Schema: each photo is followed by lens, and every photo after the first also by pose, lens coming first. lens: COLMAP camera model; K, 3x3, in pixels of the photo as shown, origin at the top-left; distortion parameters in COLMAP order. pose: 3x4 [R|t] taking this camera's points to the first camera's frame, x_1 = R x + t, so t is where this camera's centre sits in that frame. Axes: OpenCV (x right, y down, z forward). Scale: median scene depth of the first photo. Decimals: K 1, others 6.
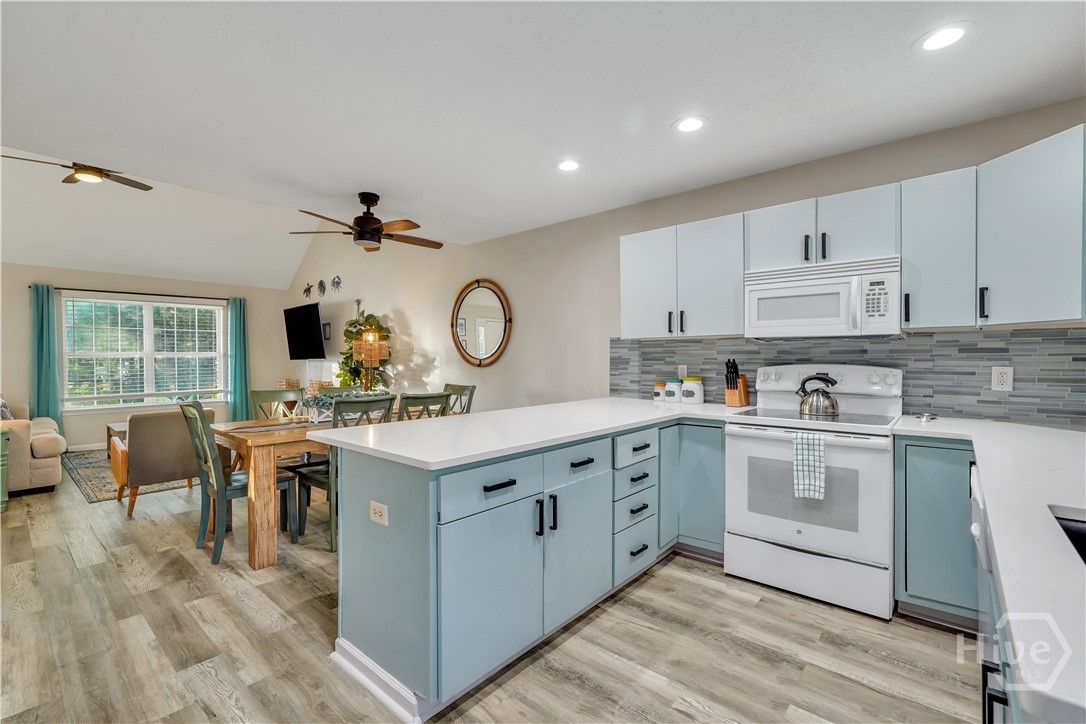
lens RADIAL K [[477.2, 0, 541.4], [0, 477.2, 363.0], [0, 0, 1]] dist [-0.015205, 0.007902]
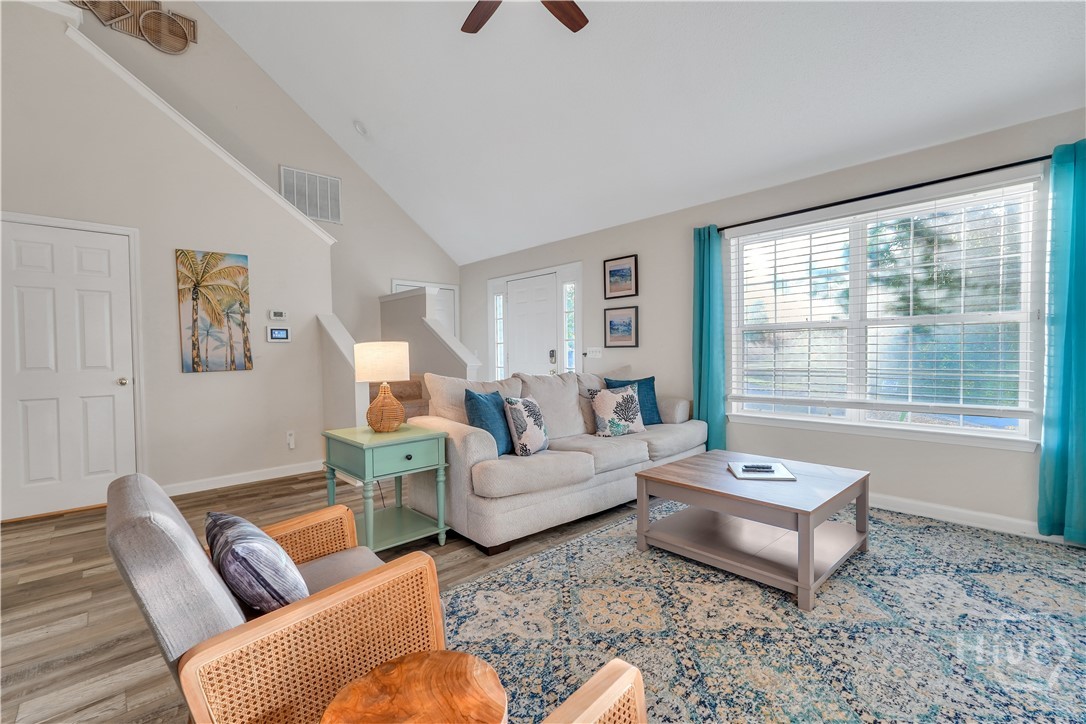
lens RADIAL K [[477.2, 0, 541.4], [0, 477.2, 363.0], [0, 0, 1]] dist [-0.015205, 0.007902]
pose [[-0.118786, 0.027629, -0.992535, -0.248158], [-0.000983, 0.999609, 0.027943, 0.007607], [0.992919, 0.004295, -0.118712, 0.657110]]
